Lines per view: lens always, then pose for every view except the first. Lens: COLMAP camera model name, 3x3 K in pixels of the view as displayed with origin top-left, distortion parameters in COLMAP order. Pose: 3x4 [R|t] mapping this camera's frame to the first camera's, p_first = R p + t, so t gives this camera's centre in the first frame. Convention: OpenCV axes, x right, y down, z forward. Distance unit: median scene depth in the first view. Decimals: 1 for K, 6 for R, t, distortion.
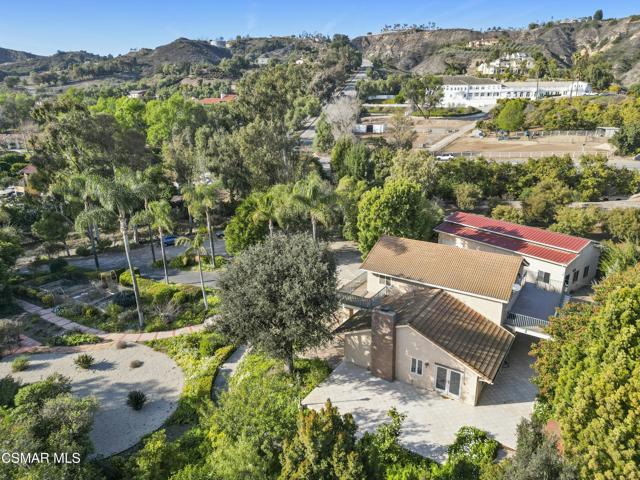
lens RADIAL K [[447.5, 0, 322.1], [0, 447.5, 238.0], [0, 0, 1]] dist [0.074901, -0.069020]
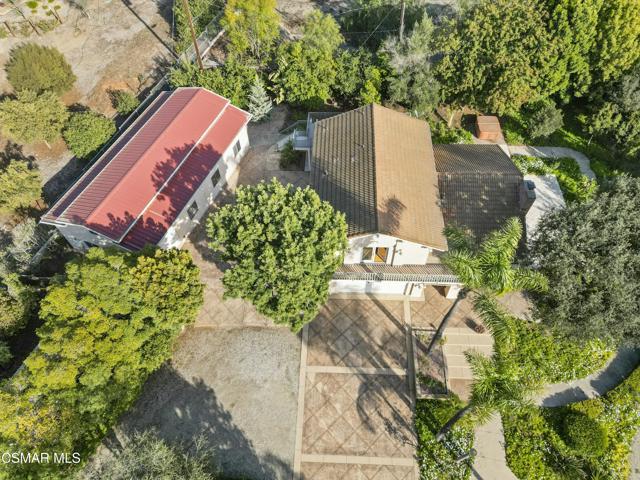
lens RADIAL K [[447.5, 0, 322.1], [0, 447.5, 238.0], [0, 0, 1]] dist [0.074901, -0.069020]
pose [[-0.511582, -0.693563, 0.507202, -0.176576], [0.271299, 0.429713, 0.861245, -0.646172], [-0.815279, 0.578201, -0.031671, 1.199492]]
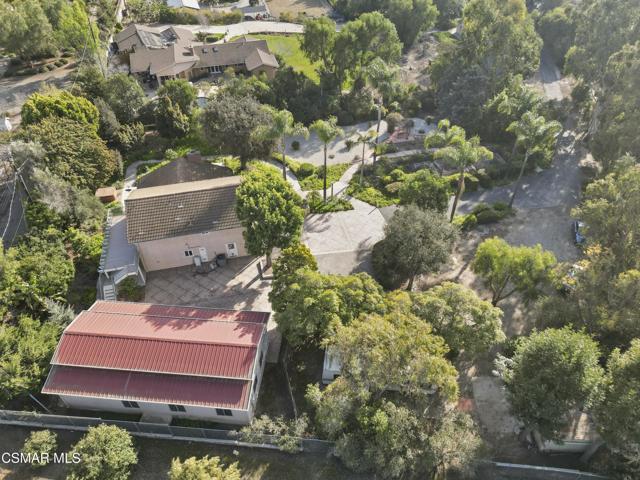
lens RADIAL K [[447.5, 0, 322.1], [0, 447.5, 238.0], [0, 0, 1]] dist [0.074901, -0.069020]
pose [[-0.691261, 0.494219, -0.527168, 0.738050], [-0.205052, 0.565389, 0.798930, -0.978423], [0.692901, 0.660366, -0.289490, 1.716808]]
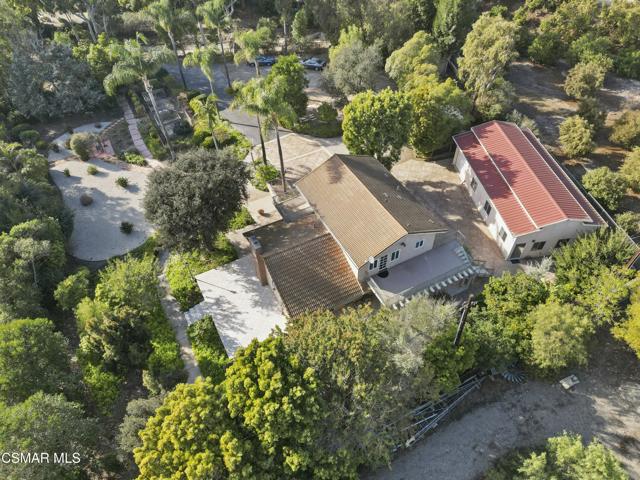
lens RADIAL K [[447.5, 0, 322.1], [0, 447.5, 238.0], [0, 0, 1]] dist [0.074901, -0.069020]
pose [[0.870825, 0.355917, -0.339098, 0.582341], [-0.138140, 0.839167, 0.526038, -0.425440], [0.471786, -0.411244, 0.779934, 0.100677]]
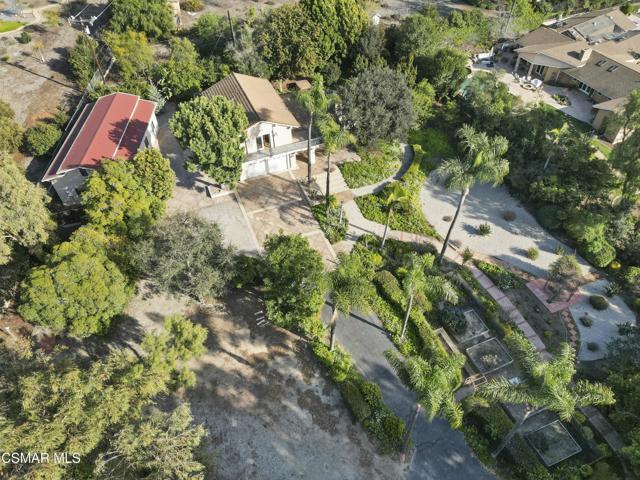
lens RADIAL K [[447.5, 0, 322.1], [0, 447.5, 238.0], [0, 0, 1]] dist [0.074901, -0.069020]
pose [[-0.821317, -0.402382, 0.404385, -0.672546], [0.181496, 0.487718, 0.853926, -0.933664], [-0.540830, 0.774739, -0.327540, 1.701650]]
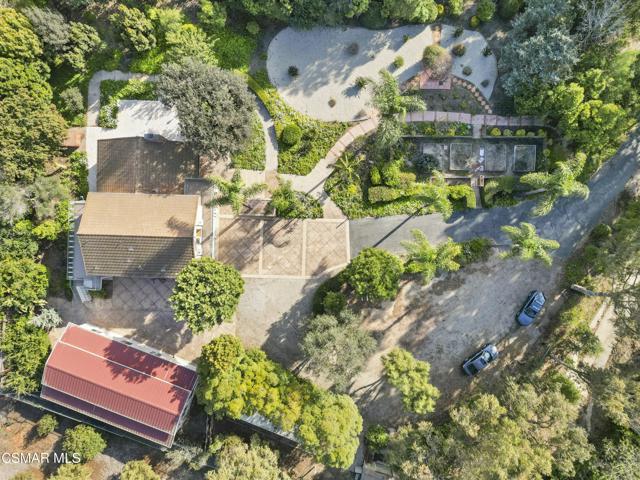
lens RADIAL K [[447.5, 0, 322.1], [0, 447.5, 238.0], [0, 0, 1]] dist [0.074901, -0.069020]
pose [[-0.856011, 0.516289, 0.026274, -0.188891], [-0.128785, -0.262196, 0.956383, -1.248185], [0.500659, 0.815291, 0.290933, 0.914068]]
